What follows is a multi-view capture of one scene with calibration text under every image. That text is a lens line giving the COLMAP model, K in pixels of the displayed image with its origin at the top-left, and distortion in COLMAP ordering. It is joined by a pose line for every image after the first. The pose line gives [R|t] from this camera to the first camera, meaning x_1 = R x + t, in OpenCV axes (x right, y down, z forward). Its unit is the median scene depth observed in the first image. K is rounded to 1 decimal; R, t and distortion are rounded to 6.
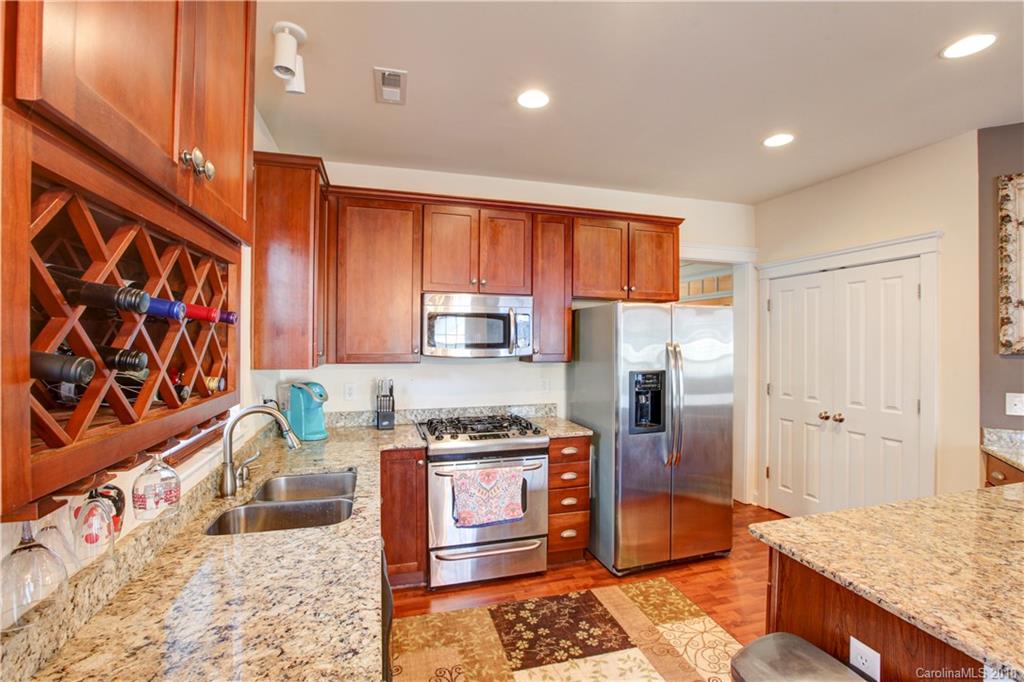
lens RADIAL K [[464.0, 0, 514.8], [0, 464.0, 341.3], [0, 0, 1]] dist [-0.052299, 0.016431]
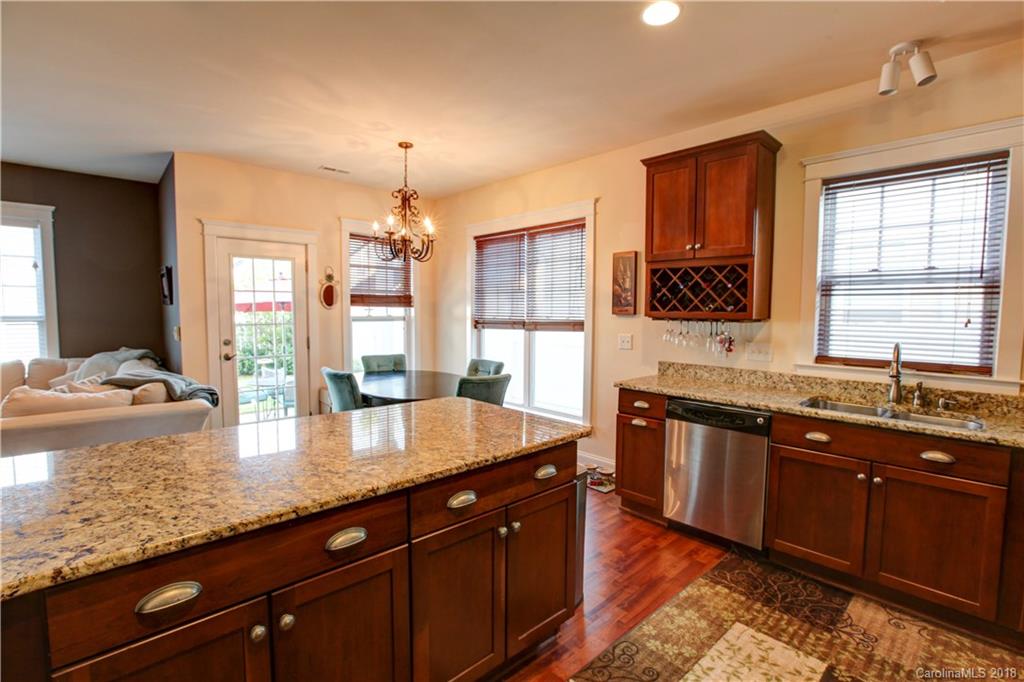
lens RADIAL K [[464.0, 0, 517.0], [0, 464.0, 340.6], [0, 0, 1]] dist [-0.052299, 0.016431]
pose [[-0.889635, 0.016332, -0.456380, 0.637752], [-0.018035, 0.997324, 0.070845, 0.038577], [0.456316, 0.071257, -0.886960, 1.010538]]
